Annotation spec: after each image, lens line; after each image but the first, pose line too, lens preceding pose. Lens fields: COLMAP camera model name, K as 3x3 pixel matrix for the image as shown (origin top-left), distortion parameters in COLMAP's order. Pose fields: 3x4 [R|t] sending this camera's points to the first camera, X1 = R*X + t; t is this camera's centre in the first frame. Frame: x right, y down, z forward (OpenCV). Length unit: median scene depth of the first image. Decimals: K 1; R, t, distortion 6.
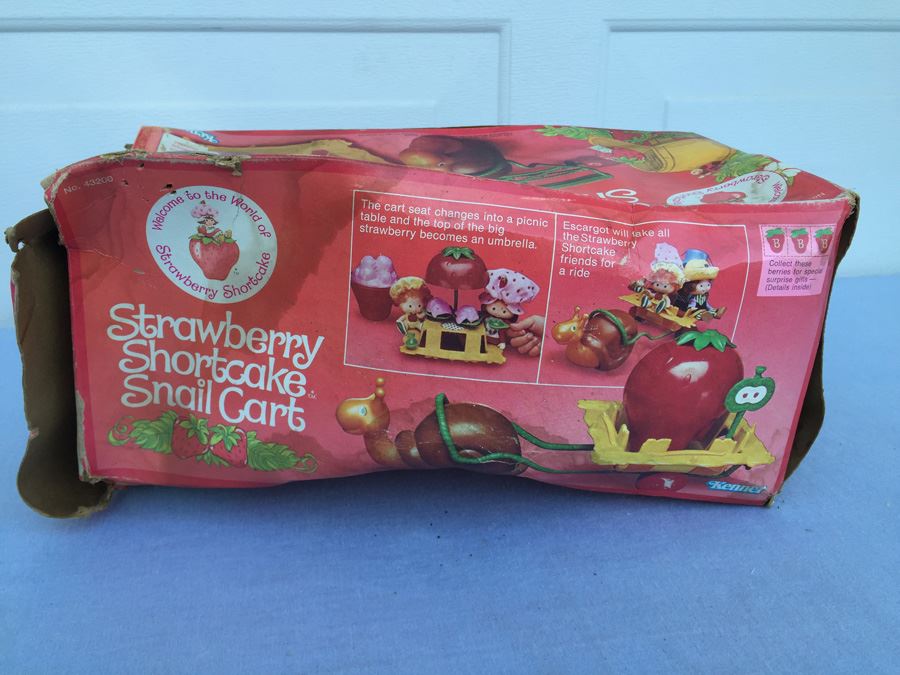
lens RADIAL K [[803.9, 0, 450.0], [0, 803.9, 337.5], [0, 0, 1]] dist [0.098338, -0.169613]
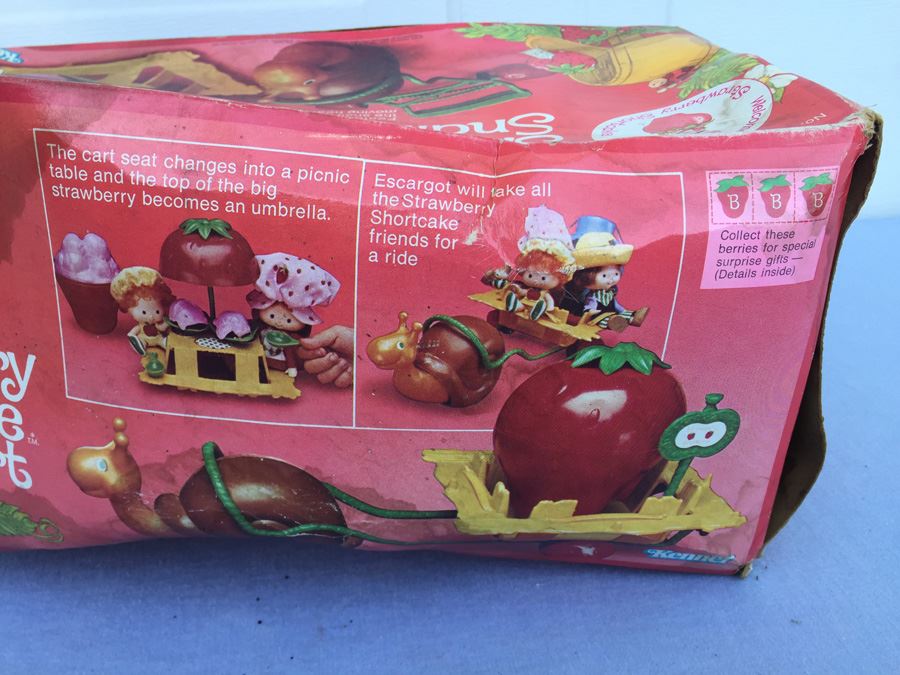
lens RADIAL K [[803.9, 0, 450.0], [0, 803.9, 337.5], [0, 0, 1]] dist [0.098338, -0.169613]
pose [[0.996743, -0.005332, -0.080463, 0.234923], [0.012941, 0.995456, 0.094339, -0.073890], [0.079594, -0.095073, 0.992283, 0.367278]]
